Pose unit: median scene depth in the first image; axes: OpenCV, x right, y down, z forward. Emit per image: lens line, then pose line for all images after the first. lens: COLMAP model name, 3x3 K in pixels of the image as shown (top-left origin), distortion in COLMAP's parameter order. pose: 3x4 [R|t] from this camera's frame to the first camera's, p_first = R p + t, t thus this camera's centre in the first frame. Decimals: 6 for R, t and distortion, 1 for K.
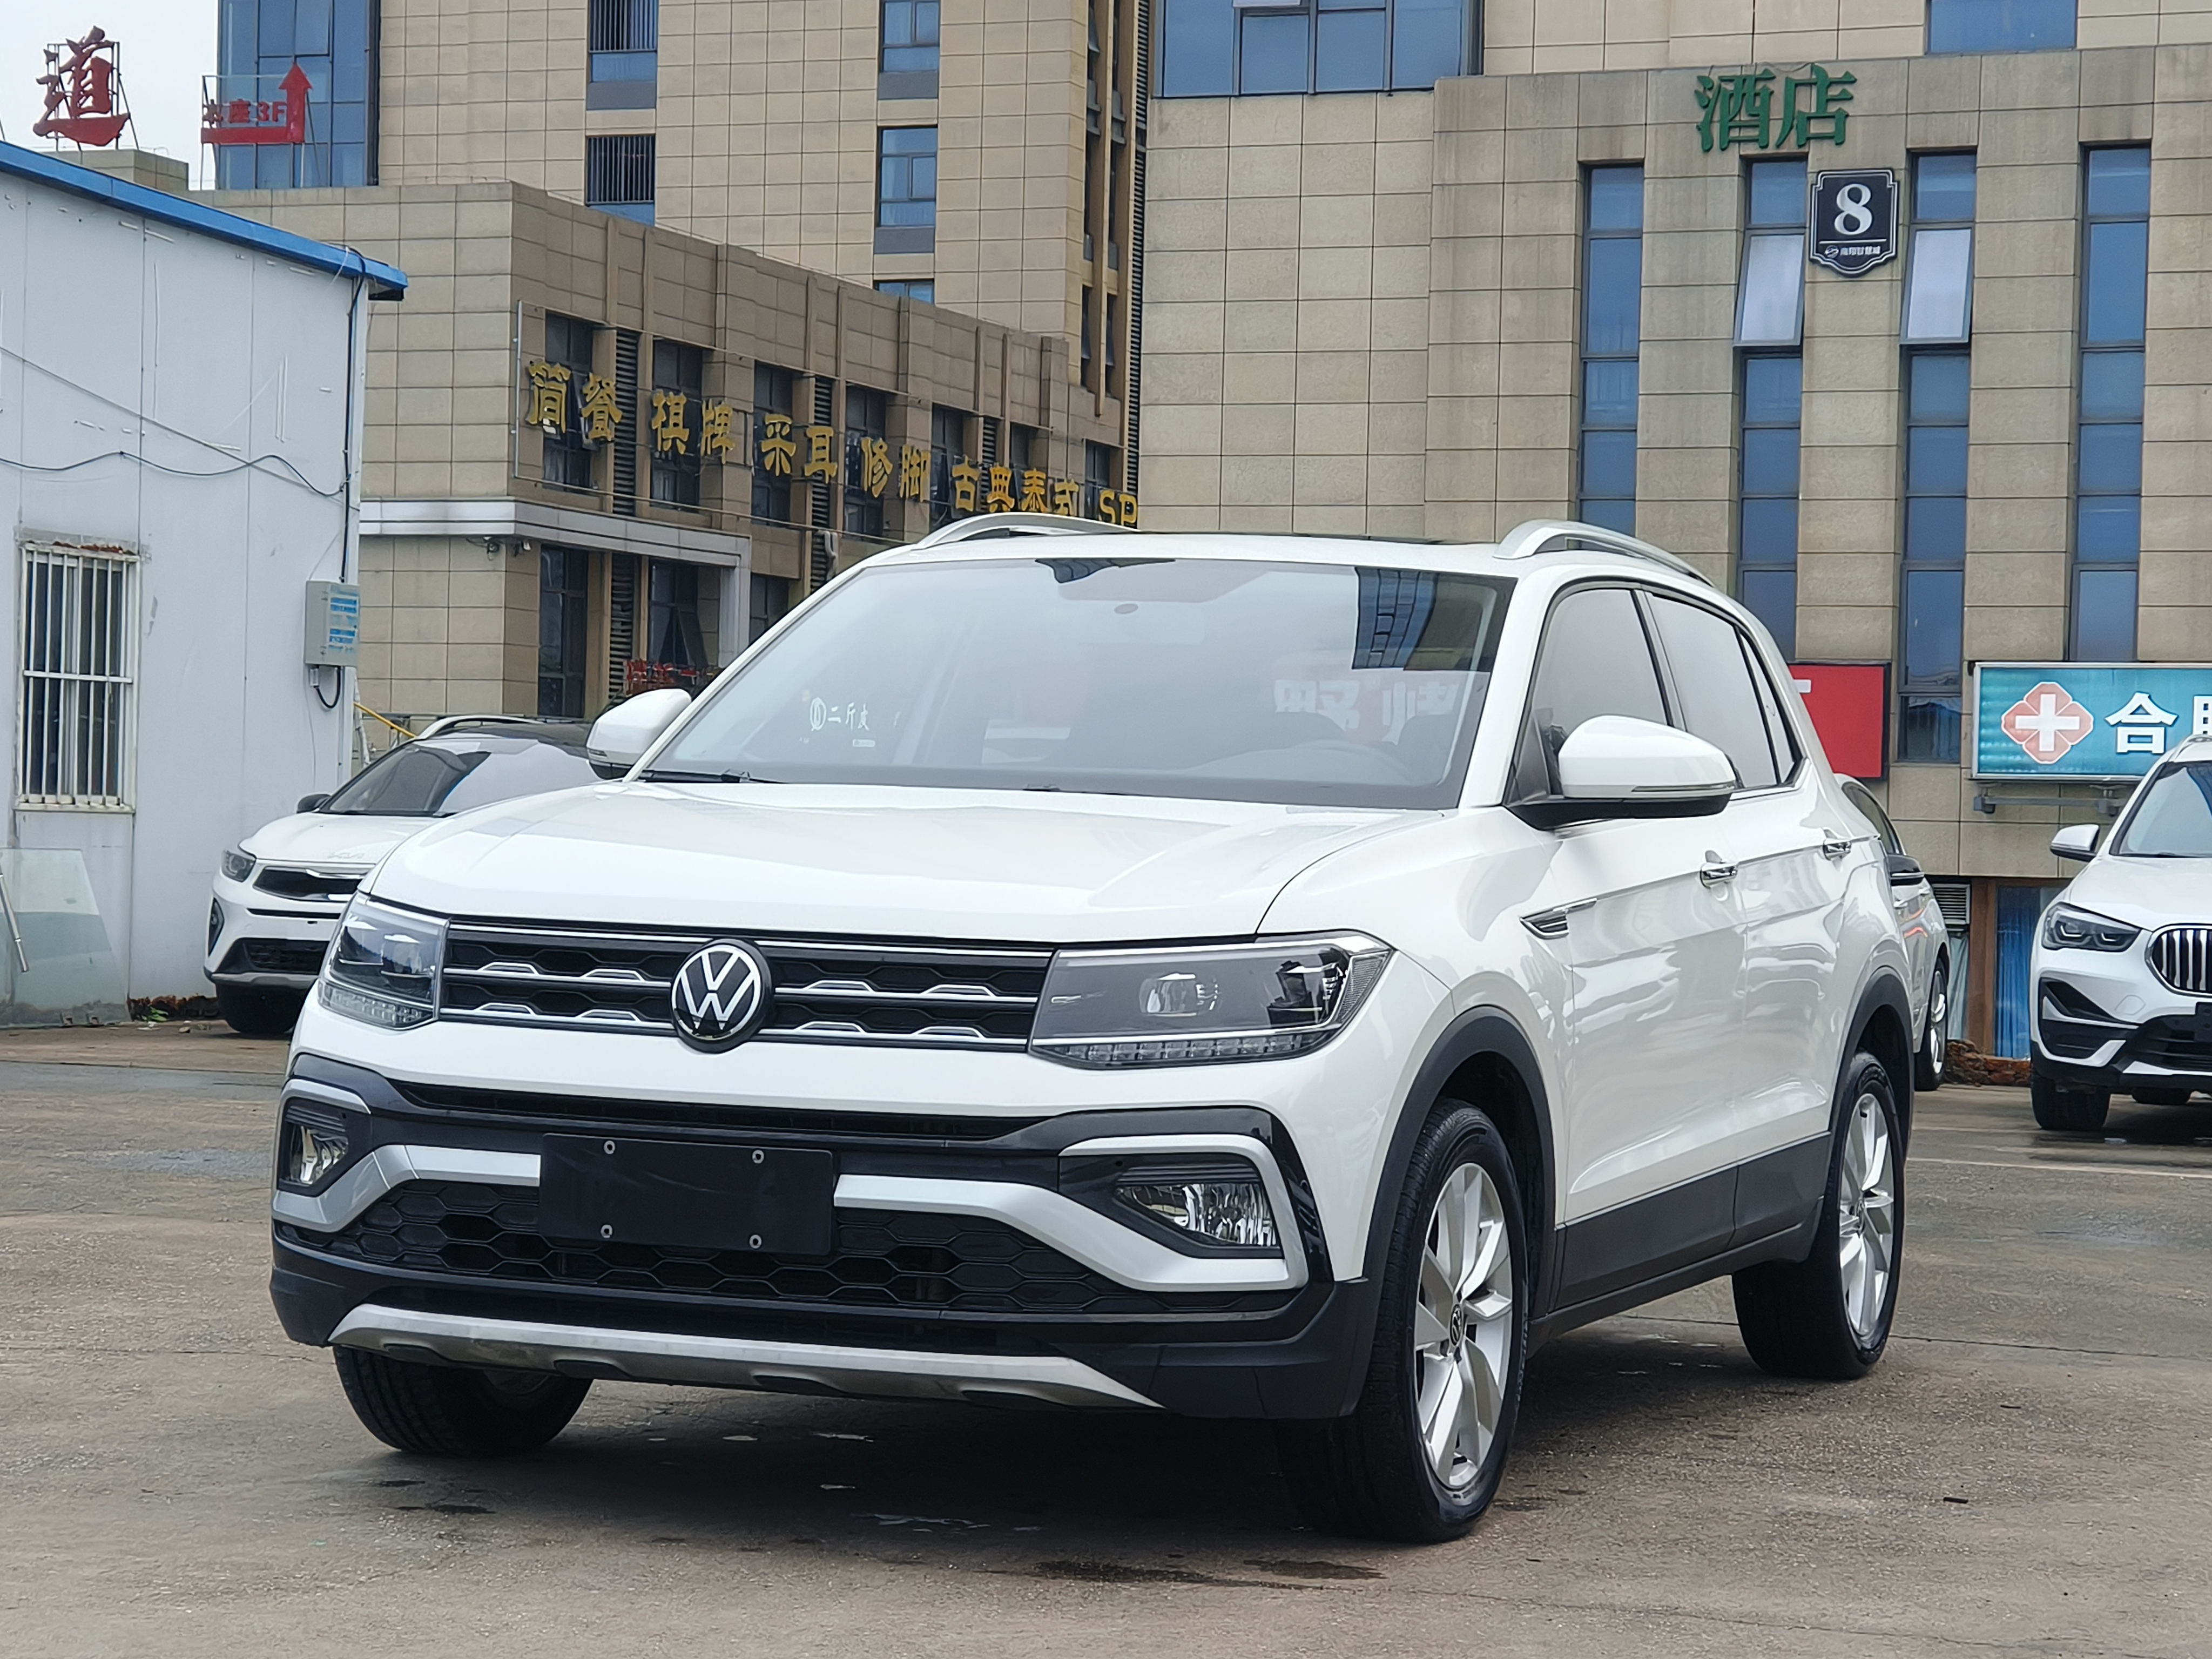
lens RADIAL K [[4672.7, 0, 1106.0], [0, 4672.7, 829.5], [0, 0, 1]] dist [0.272775, -0.096169]
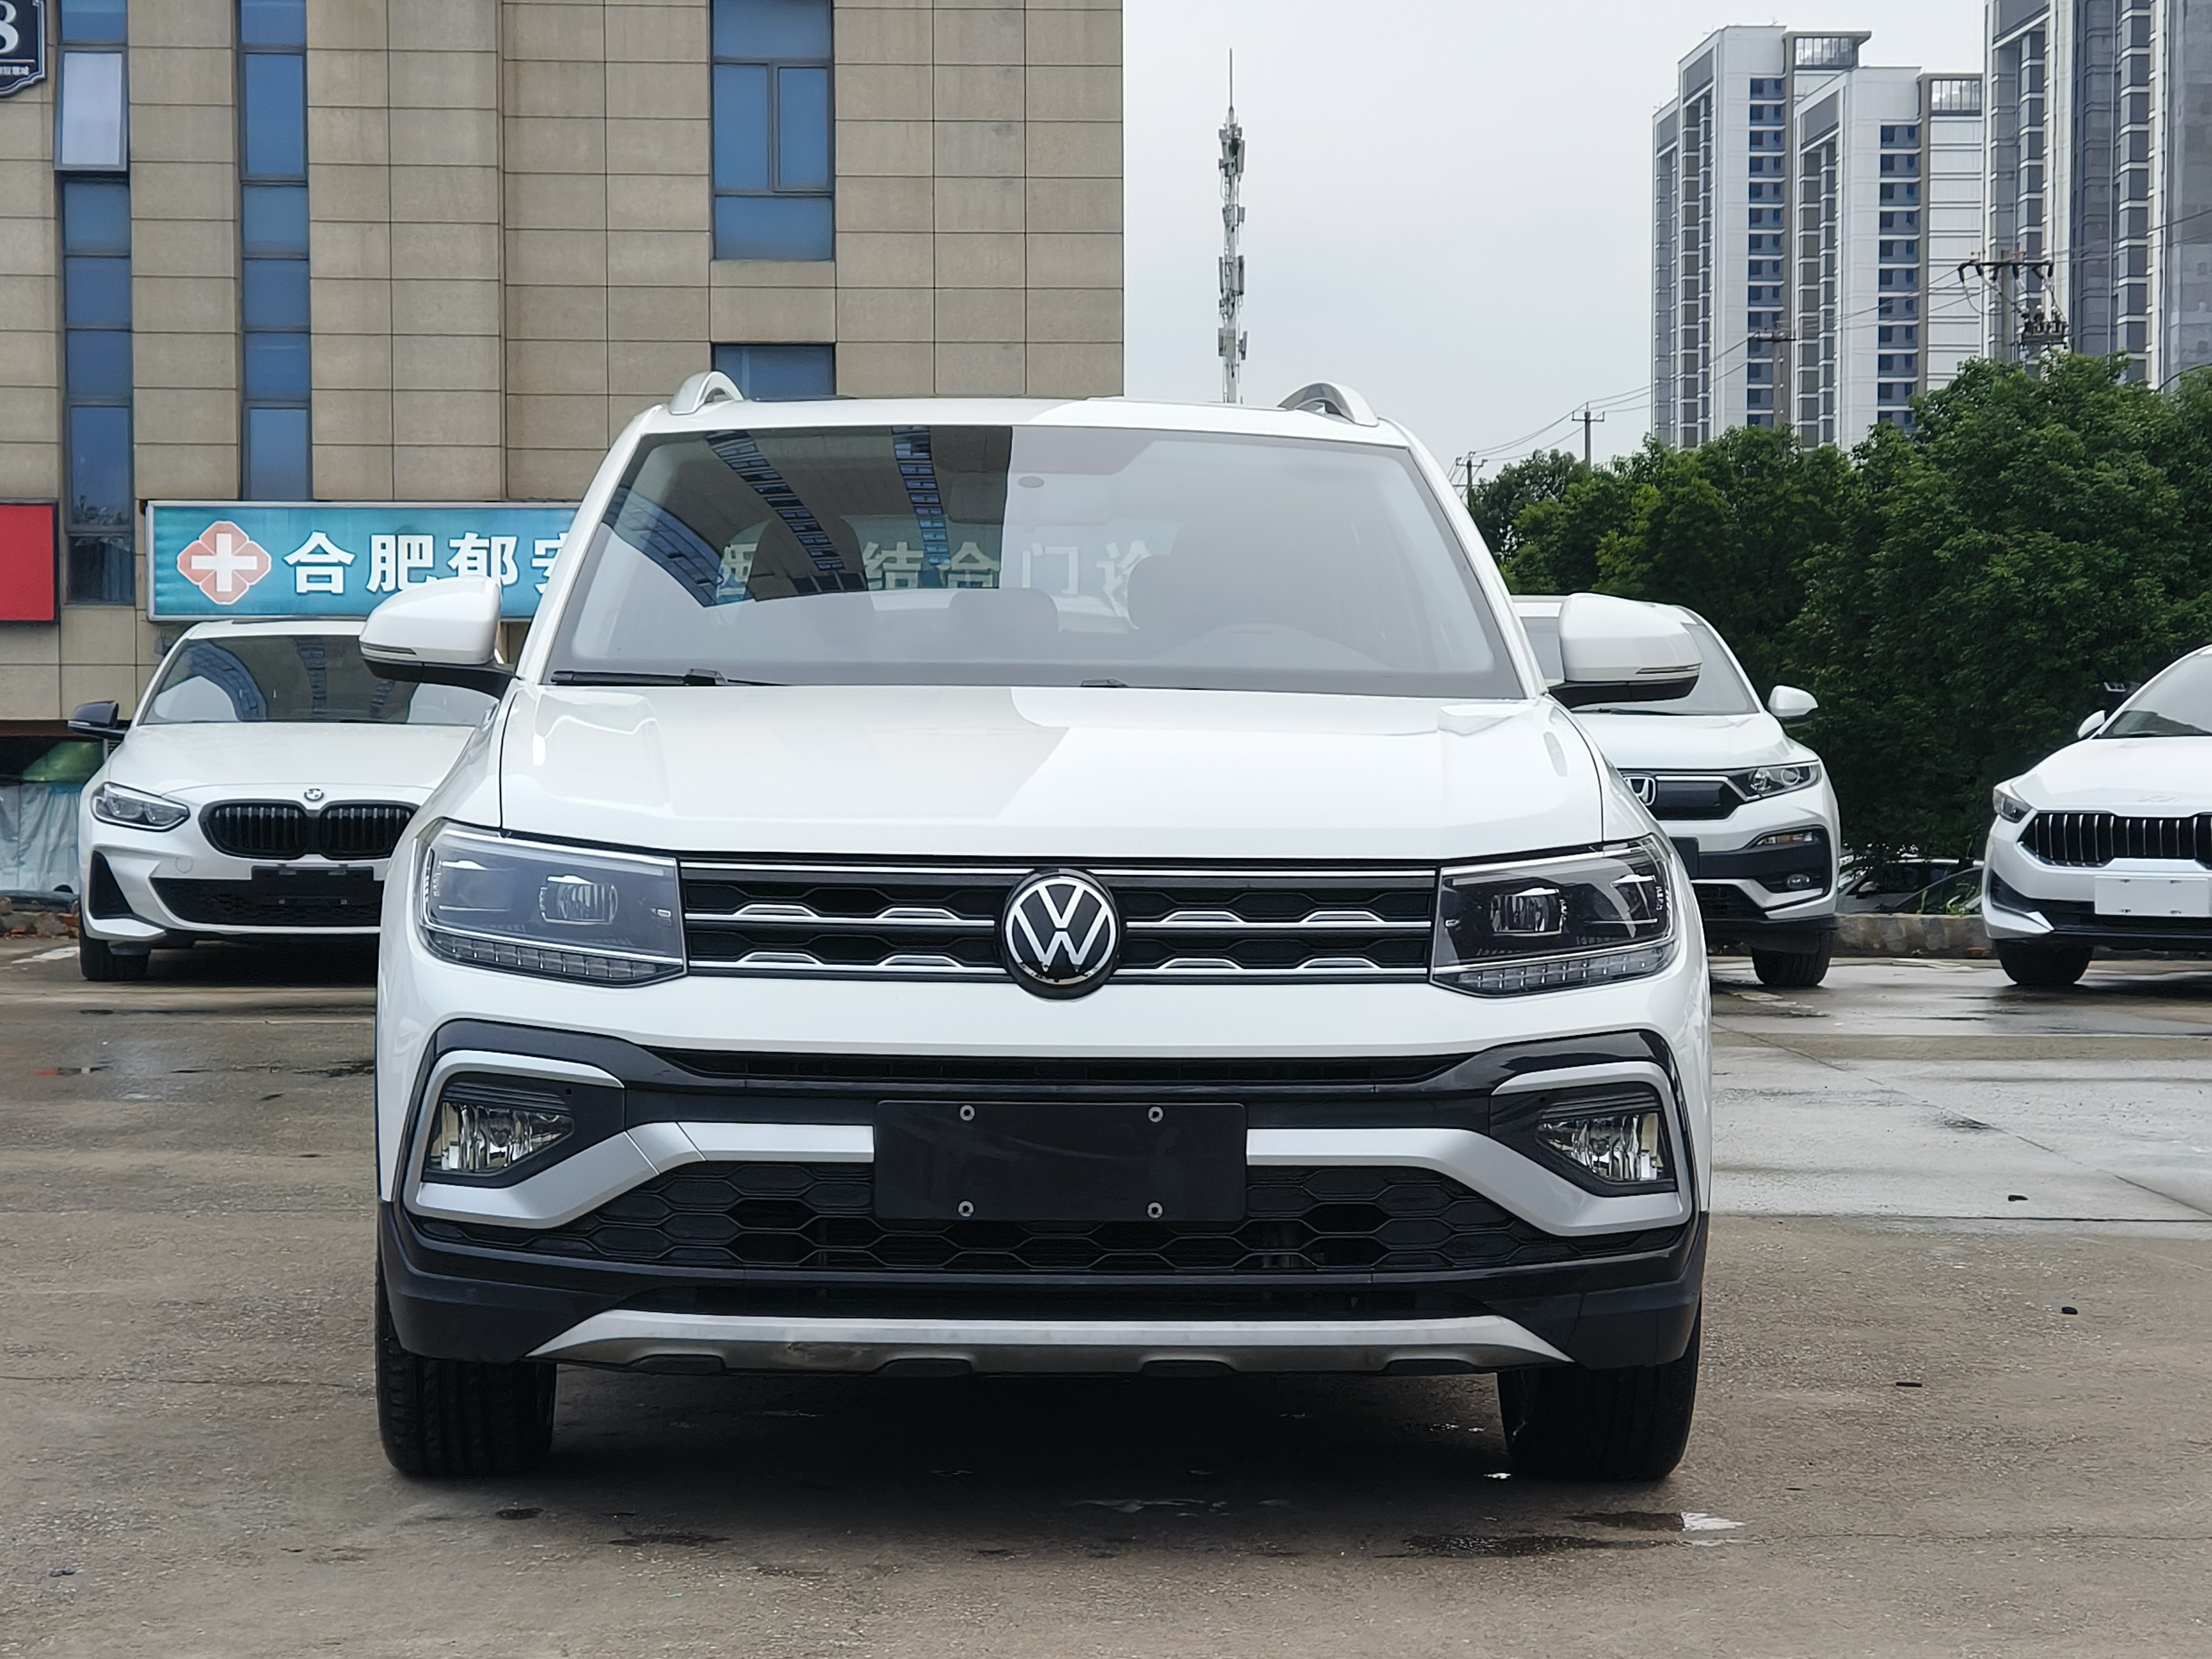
lens RADIAL K [[4745.0, 0, 1106.0], [0, 4745.0, 829.5], [0, 0, 1]] dist [0.207724, -0.545557]
pose [[0.914006, -0.035645, 0.404131, -0.371610], [0.021900, 0.999015, 0.038586, -0.015618], [-0.405109, -0.026418, 0.913887, 0.157104]]
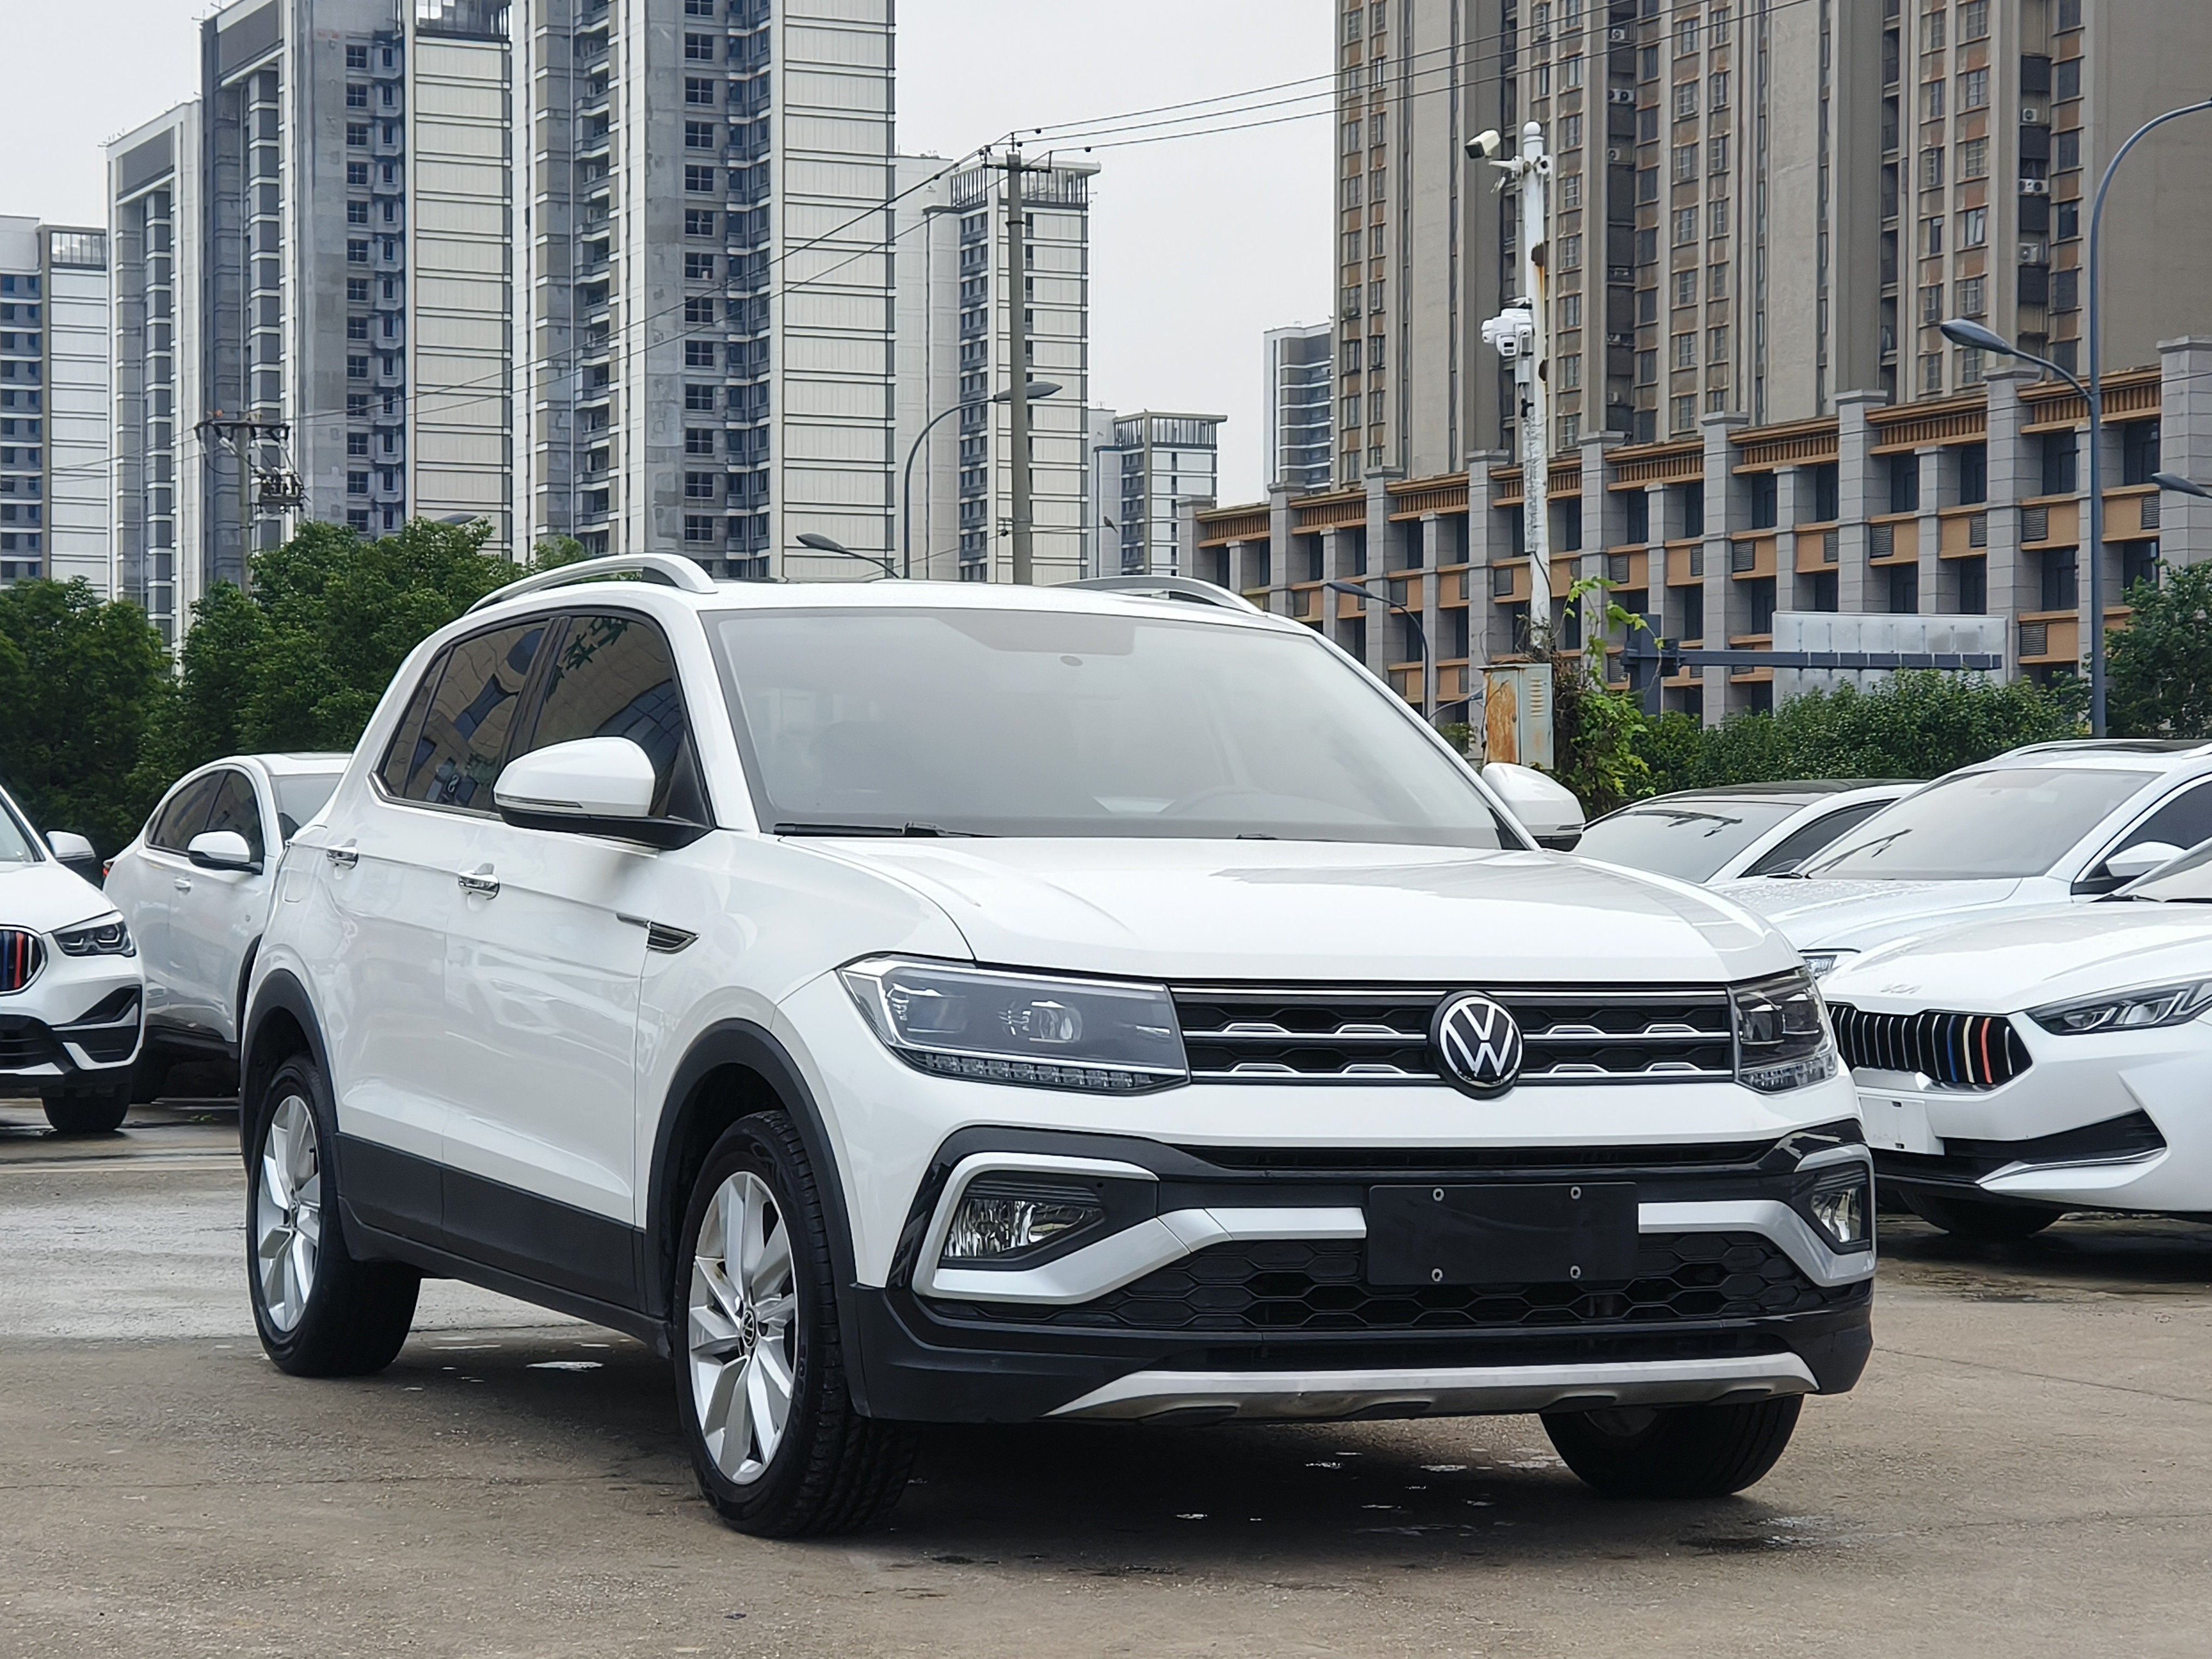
lens RADIAL K [[4745.0, 0, 1106.0], [0, 4745.0, 829.5], [0, 0, 1]] dist [0.207724, -0.545557]
pose [[0.691310, -0.018443, 0.722323, -0.783123], [0.012888, 0.999830, 0.013193, -0.024290], [-0.722443, 0.000189, 0.691430, 0.273132]]
